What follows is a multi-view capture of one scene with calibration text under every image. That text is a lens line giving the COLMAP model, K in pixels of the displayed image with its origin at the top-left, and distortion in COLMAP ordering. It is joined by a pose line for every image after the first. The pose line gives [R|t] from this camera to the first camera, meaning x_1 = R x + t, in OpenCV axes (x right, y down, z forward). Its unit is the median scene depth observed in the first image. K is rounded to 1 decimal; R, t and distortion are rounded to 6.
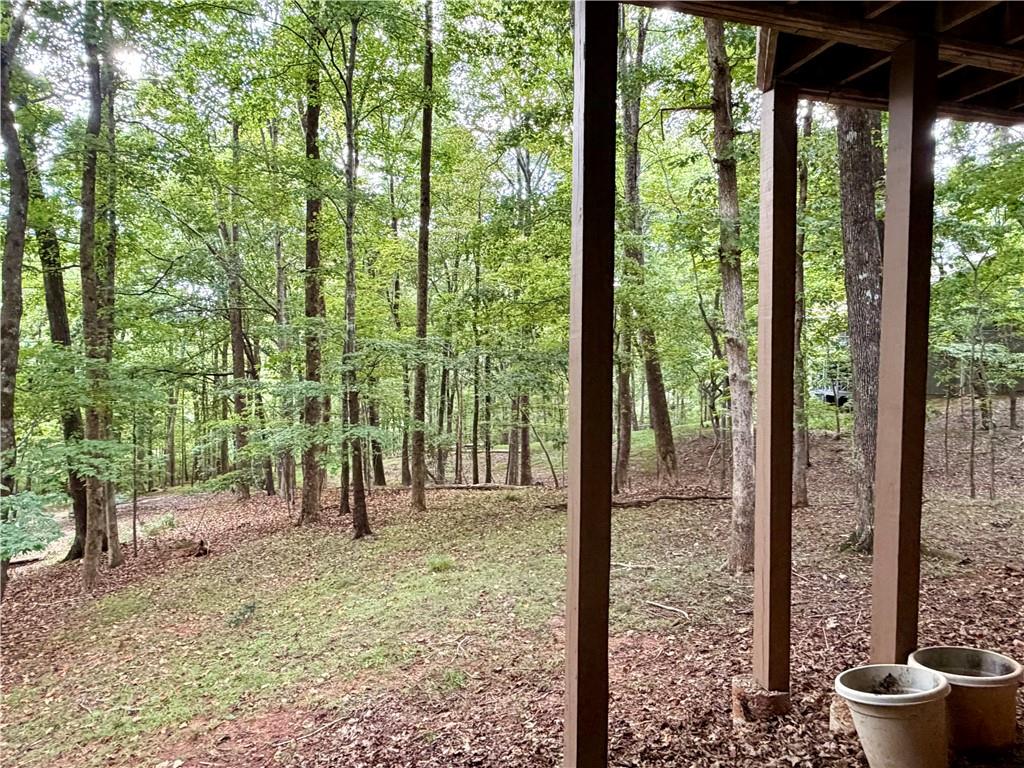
lens RADIAL K [[692.6, 0, 507.9], [0, 692.6, 381.1], [0, 0, 1]] dist [0.004616, 0.002036]
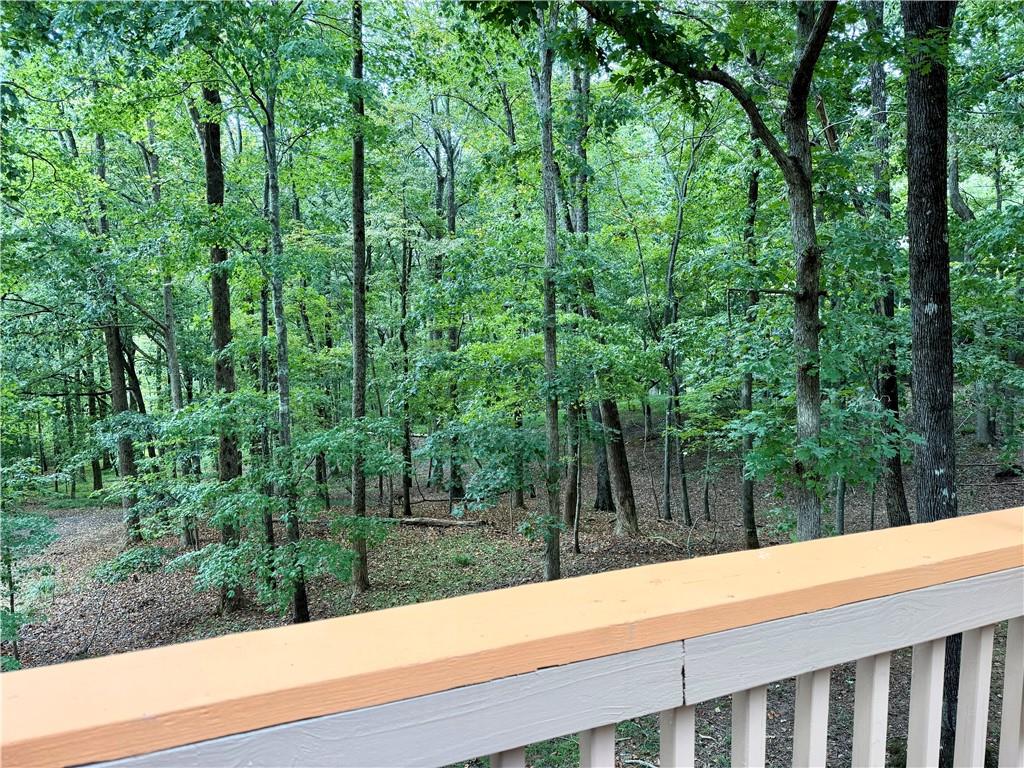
lens RADIAL K [[723.6, 0, 514.9], [0, 723.6, 387.7], [0, 0, 1]] dist [0.051210, -0.006815]
pose [[0.988766, -0.023394, 0.147629, -0.063169], [0.010481, 0.996096, 0.087649, -0.140141], [-0.149103, -0.085117, 0.985151, 0.069454]]
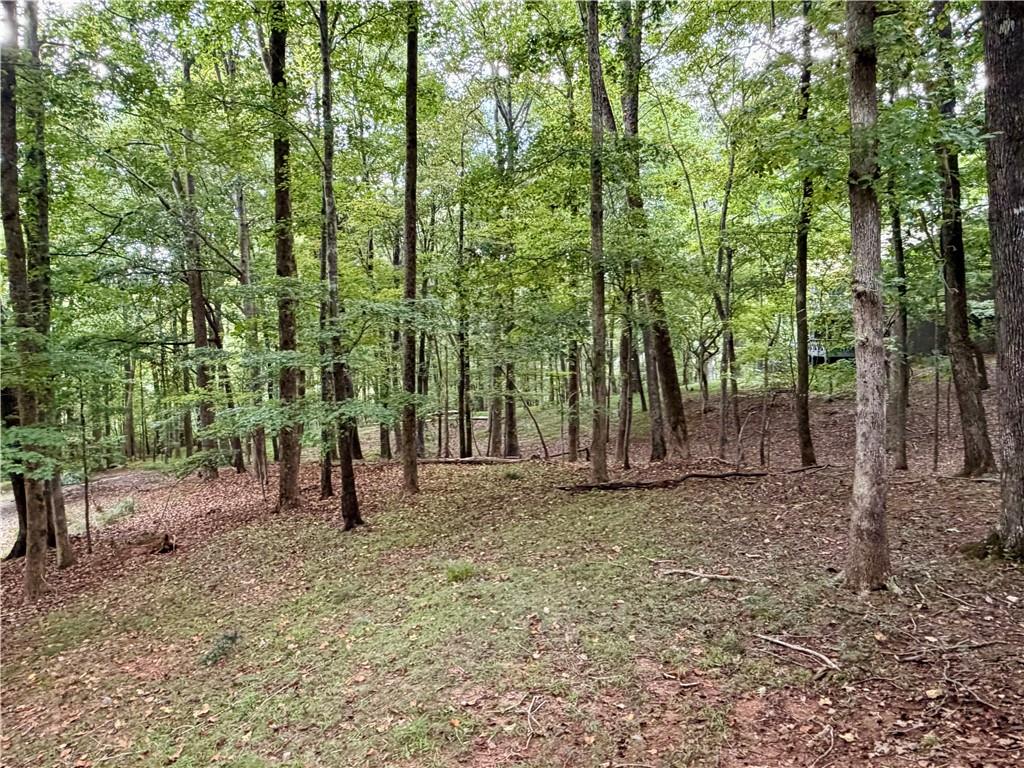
lens RADIAL K [[692.6, 0, 510.7], [0, 692.6, 381.9], [0, 0, 1]] dist [0.004616, 0.002036]
pose [[0.998595, -0.016229, 0.050454, -0.041207], [0.013510, 0.998462, 0.053763, -0.003341], [-0.051249, -0.053005, 0.997278, 0.097654]]
